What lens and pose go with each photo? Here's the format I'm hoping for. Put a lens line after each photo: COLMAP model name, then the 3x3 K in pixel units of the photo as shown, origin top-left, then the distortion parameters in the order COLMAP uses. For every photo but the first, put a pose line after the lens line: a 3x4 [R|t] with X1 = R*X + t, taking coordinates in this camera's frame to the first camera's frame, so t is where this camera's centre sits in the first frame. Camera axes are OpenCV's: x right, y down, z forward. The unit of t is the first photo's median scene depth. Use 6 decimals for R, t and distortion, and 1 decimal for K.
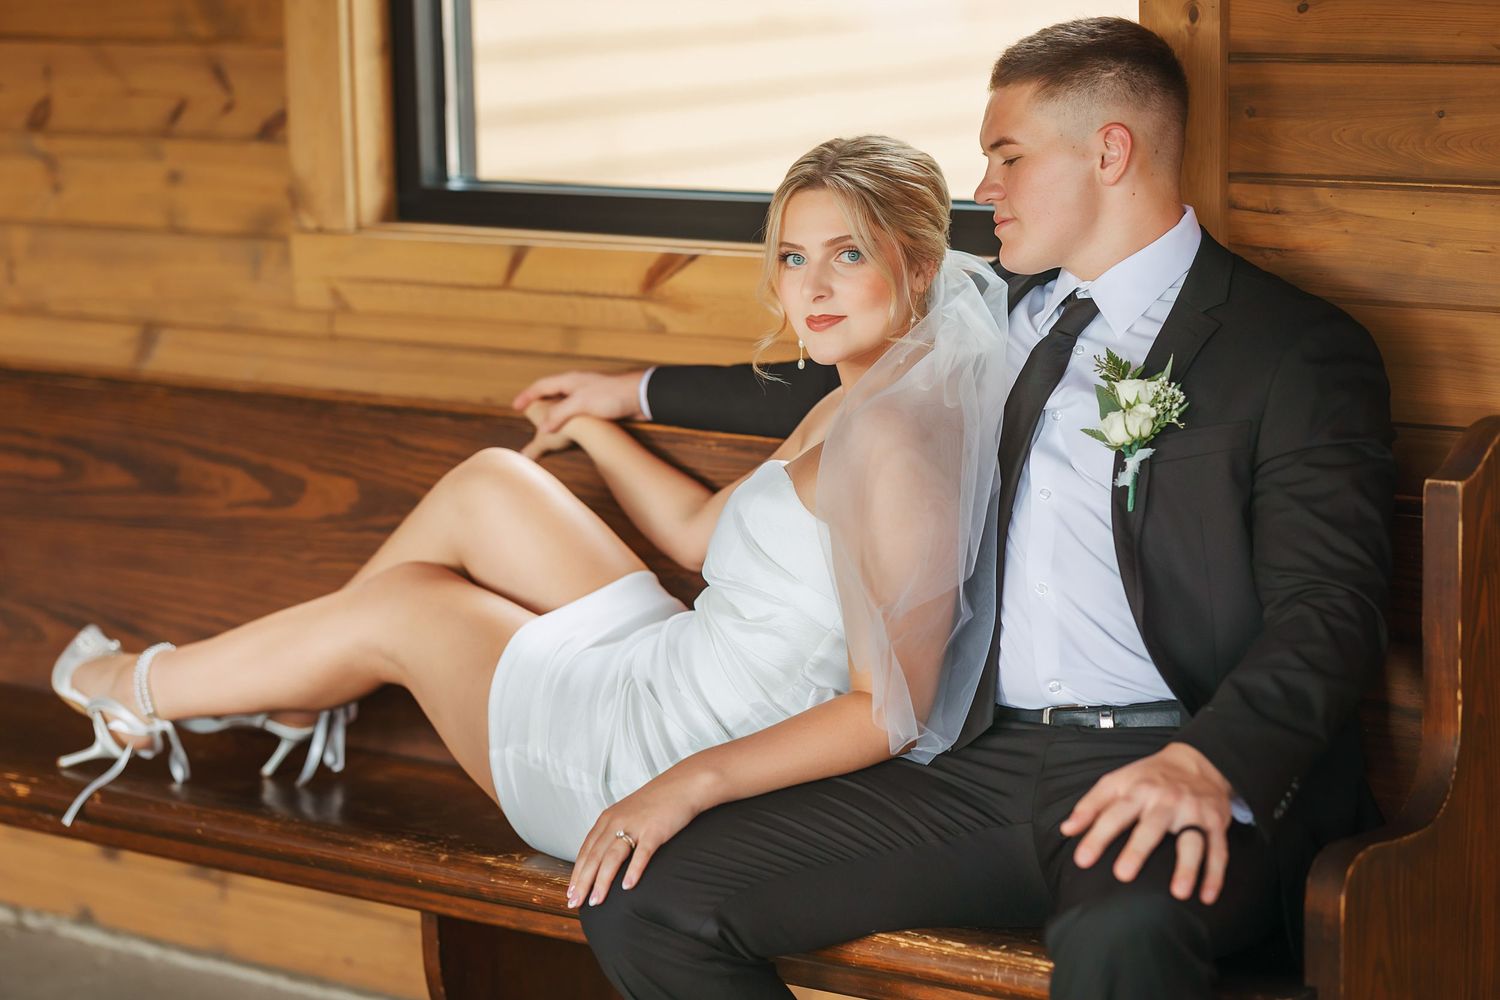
lens RADIAL K [[3731.1, 0, 750.0], [0, 3731.1, 500.4], [0, 0, 1]] dist [-0.061087, 0.000000]
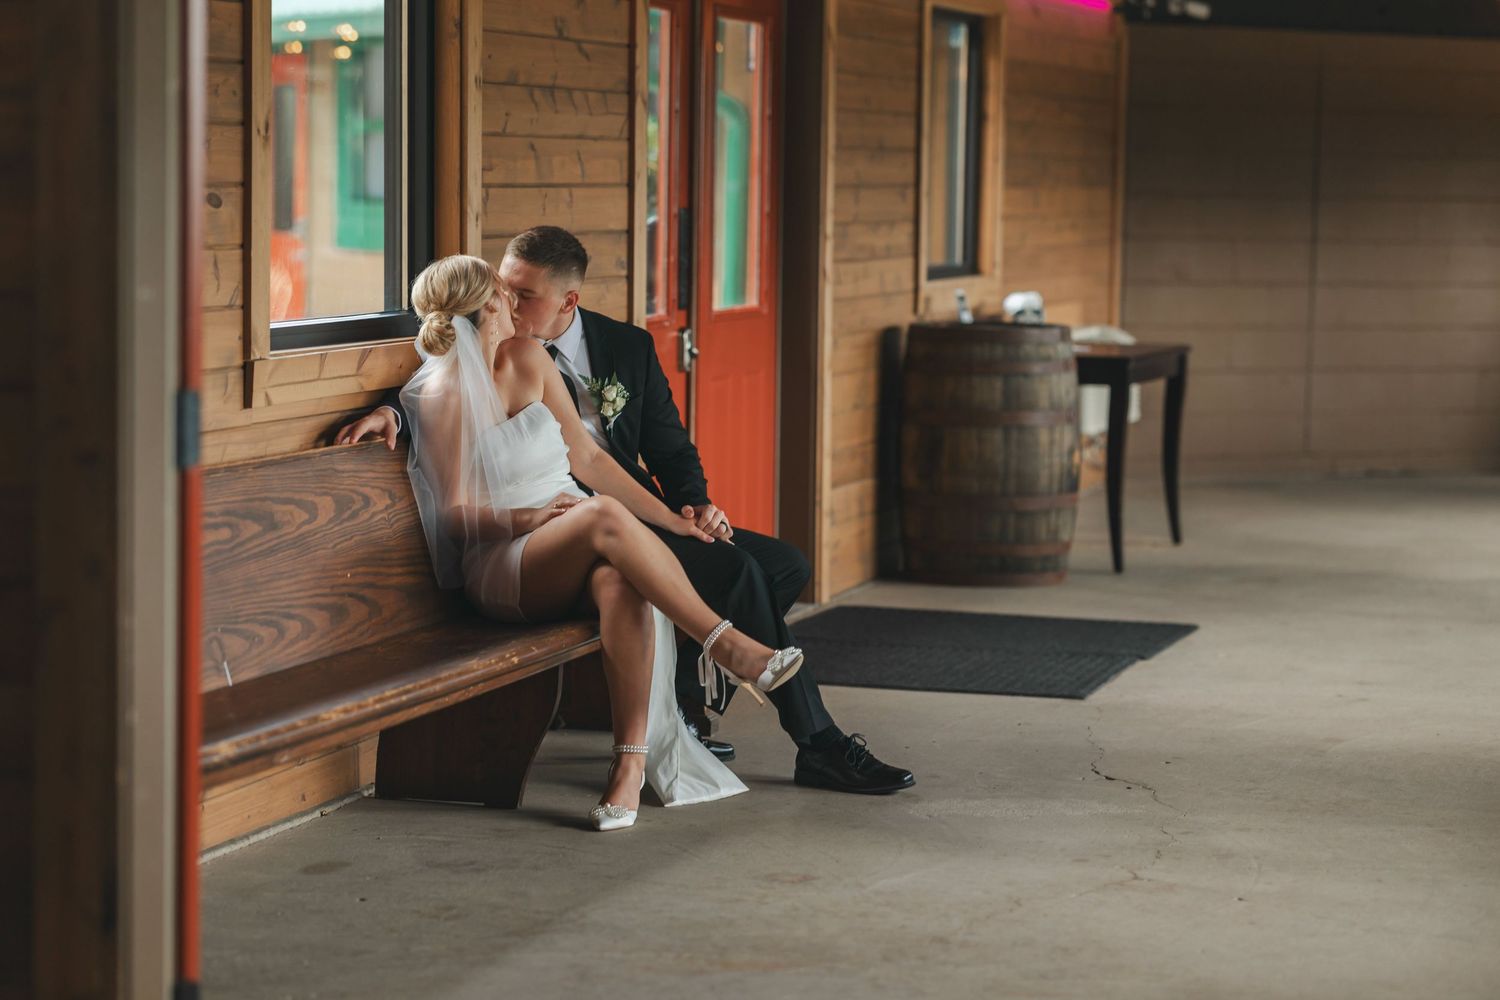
lens RADIAL K [[3731.1, 0, 750.0], [0, 3731.1, 500.0], [0, 0, 1]] dist [-0.061087, 0.000000]
pose [[-0.374351, -0.069137, 0.924706, -1.692447], [0.136407, 0.982262, 0.128662, -0.190156], [-0.917199, 0.174301, -0.358280, 1.378553]]
